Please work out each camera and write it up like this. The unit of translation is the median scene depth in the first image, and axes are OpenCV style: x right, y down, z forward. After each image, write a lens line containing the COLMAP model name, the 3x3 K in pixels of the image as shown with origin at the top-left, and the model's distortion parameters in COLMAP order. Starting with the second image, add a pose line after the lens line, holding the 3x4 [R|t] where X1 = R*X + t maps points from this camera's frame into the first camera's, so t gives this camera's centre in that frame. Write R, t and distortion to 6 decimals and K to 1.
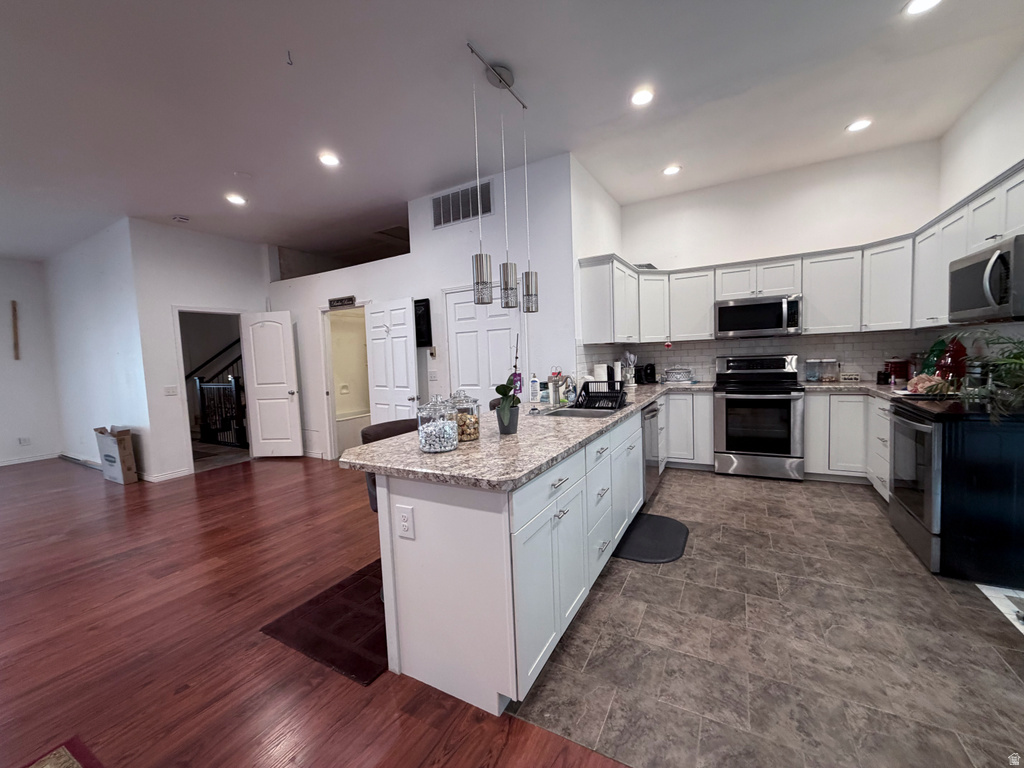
lens RADIAL K [[408.5, 0, 508.3], [0, 408.5, 383.5], [0, 0, 1]] dist [-0.000148, -0.000780]
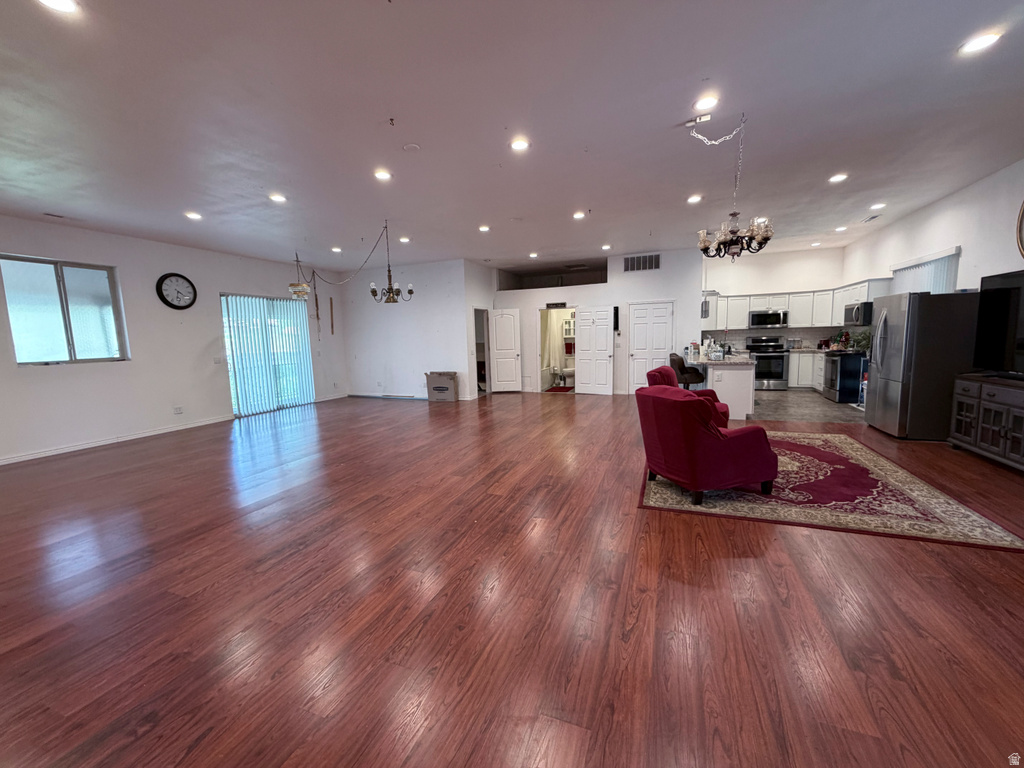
lens RADIAL K [[408.5, 0, 508.3], [0, 408.5, 383.5], [0, 0, 1]] dist [-0.000148, -0.000780]
pose [[0.991111, -0.001907, 0.133027, -1.115320], [-0.003475, 0.999185, 0.040212, 0.103948], [-0.132996, -0.040316, 0.990296, -1.049520]]
